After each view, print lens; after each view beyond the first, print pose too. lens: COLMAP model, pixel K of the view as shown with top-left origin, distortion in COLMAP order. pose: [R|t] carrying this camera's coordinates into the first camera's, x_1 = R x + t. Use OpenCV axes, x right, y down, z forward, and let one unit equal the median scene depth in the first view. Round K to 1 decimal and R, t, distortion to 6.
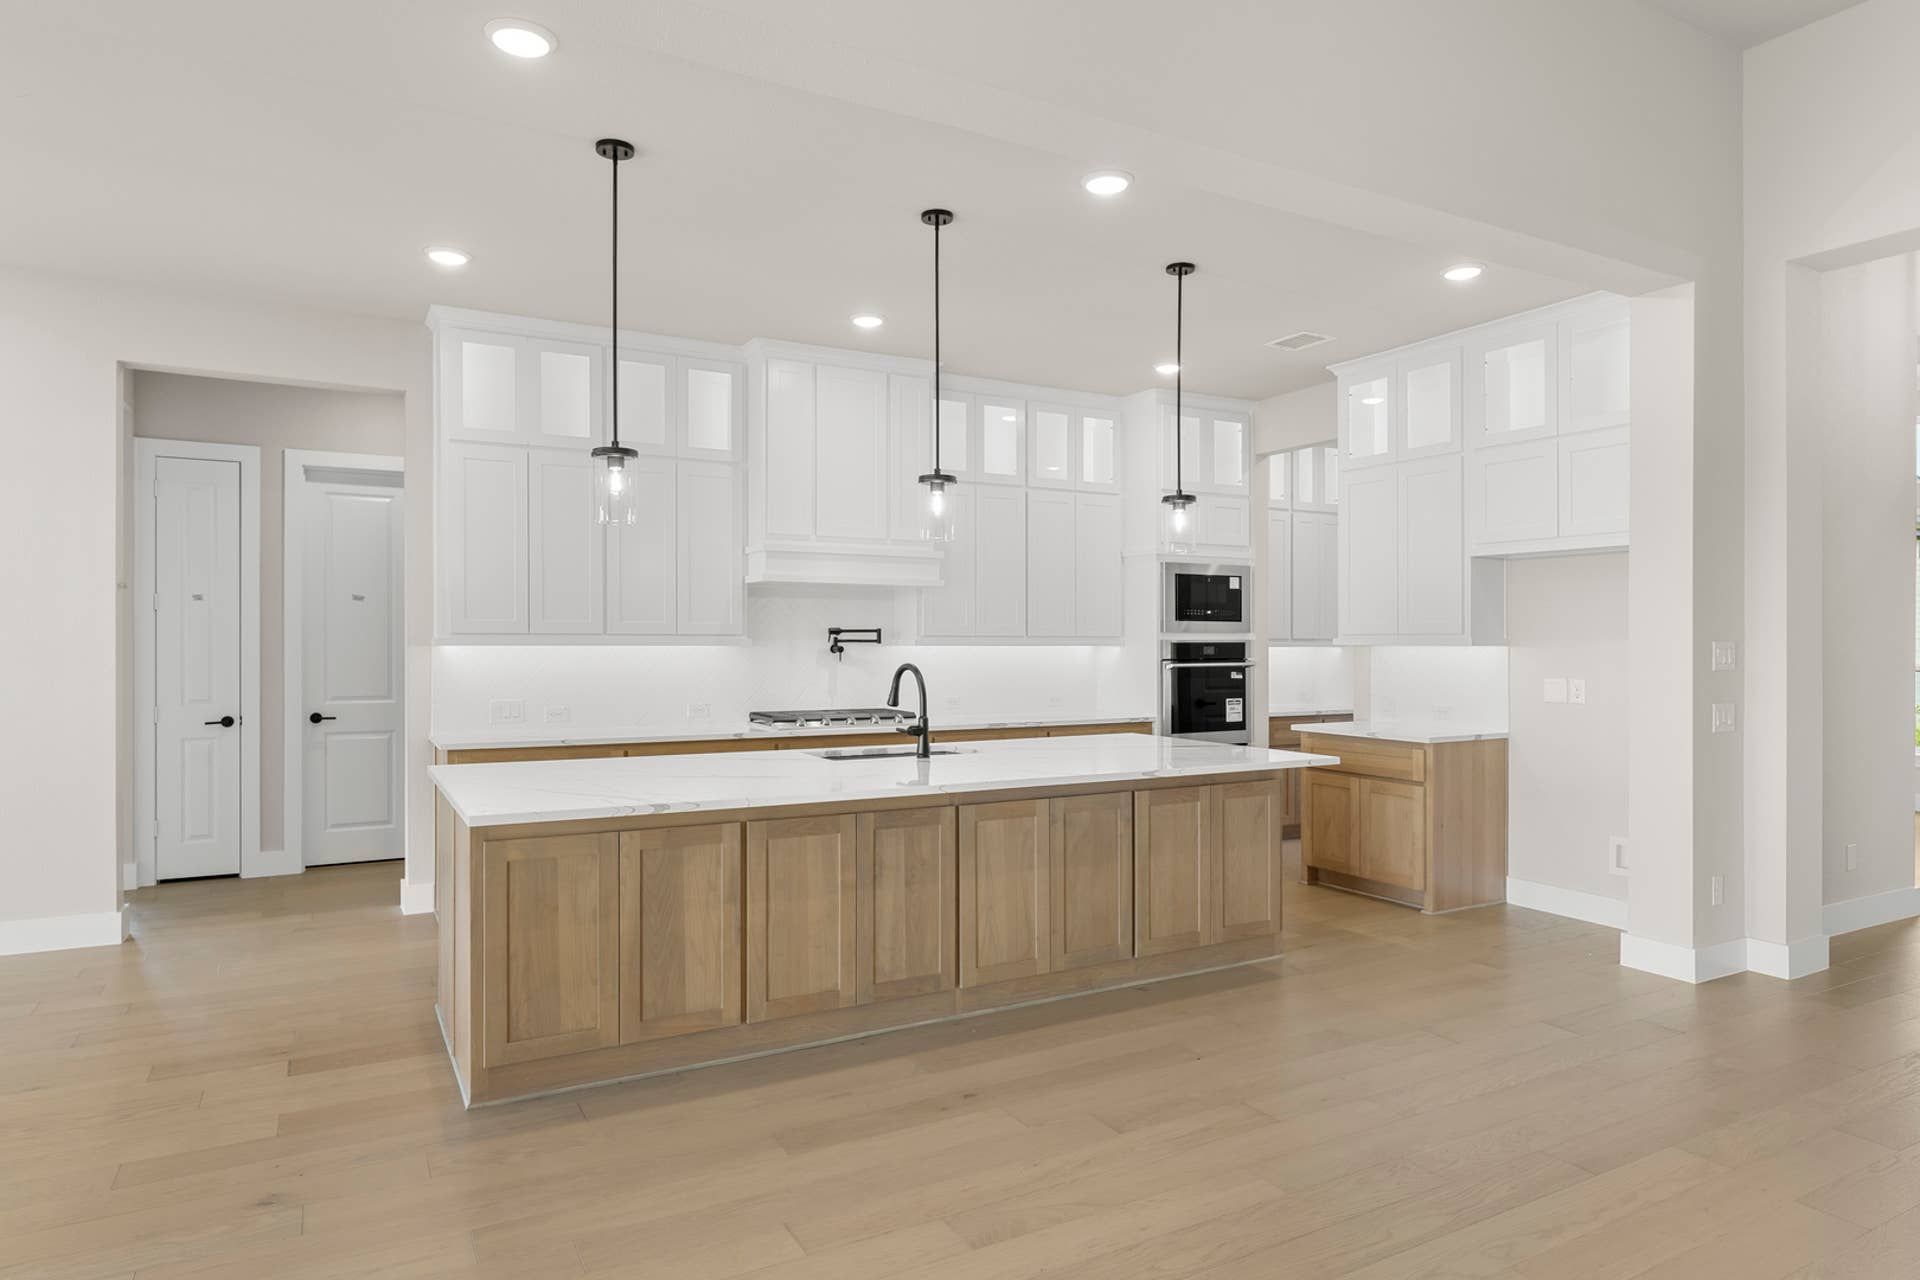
lens RADIAL K [[1048.2, 0, 960.0], [0, 1048.2, 640.0], [0, 0, 1]] dist [-0.000868, -0.000771]
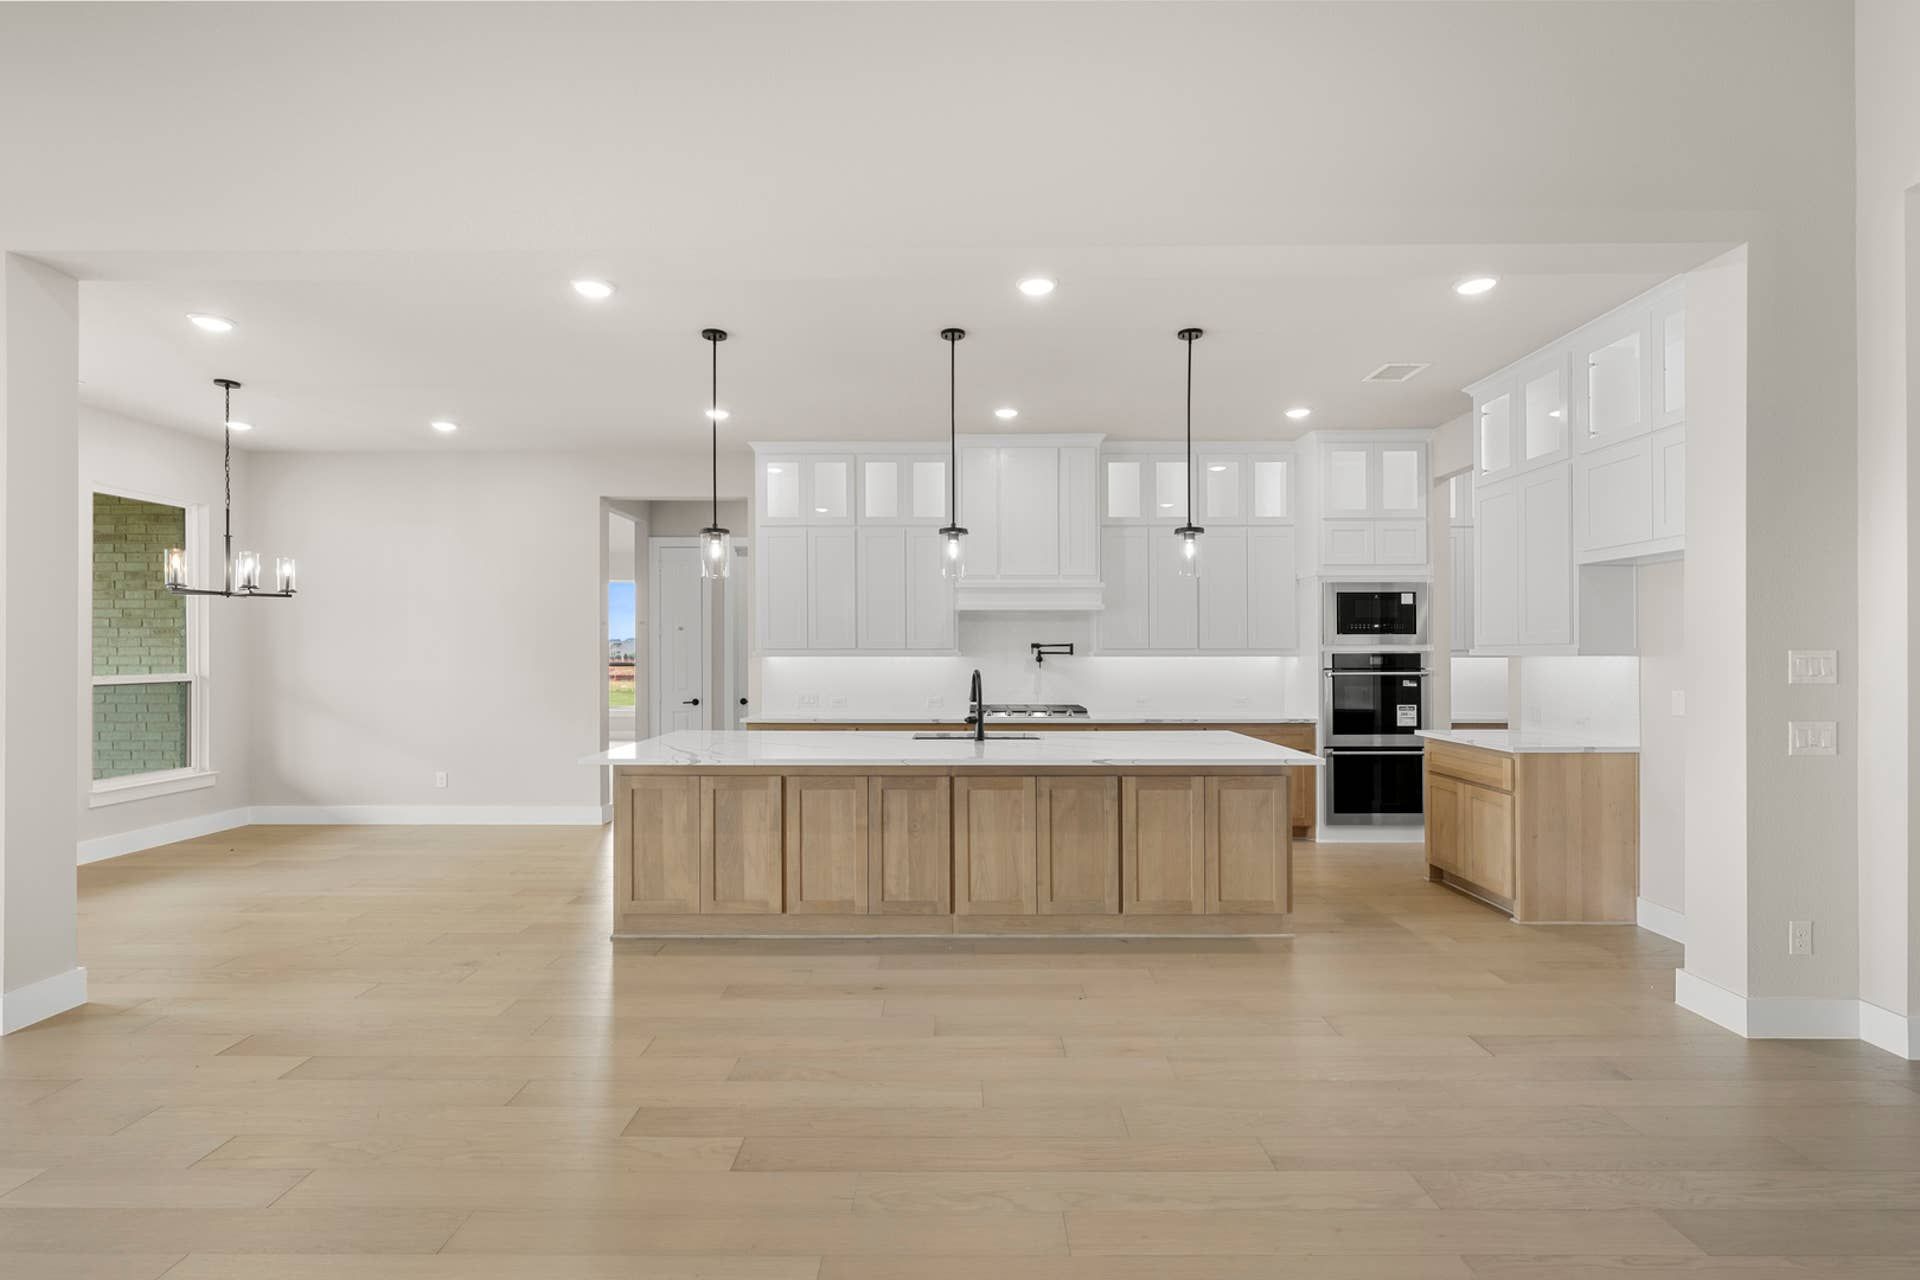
lens RADIAL K [[793.0, 0, 962.6], [0, 793.0, 654.1], [0, 0, 1]] dist [-0.000889, -0.000123]
pose [[0.887845, -0.002527, -0.460135, 0.409698], [0.003275, 0.999994, 0.000827, 0.001788], [0.460131, -0.002242, 0.887848, 0.100082]]
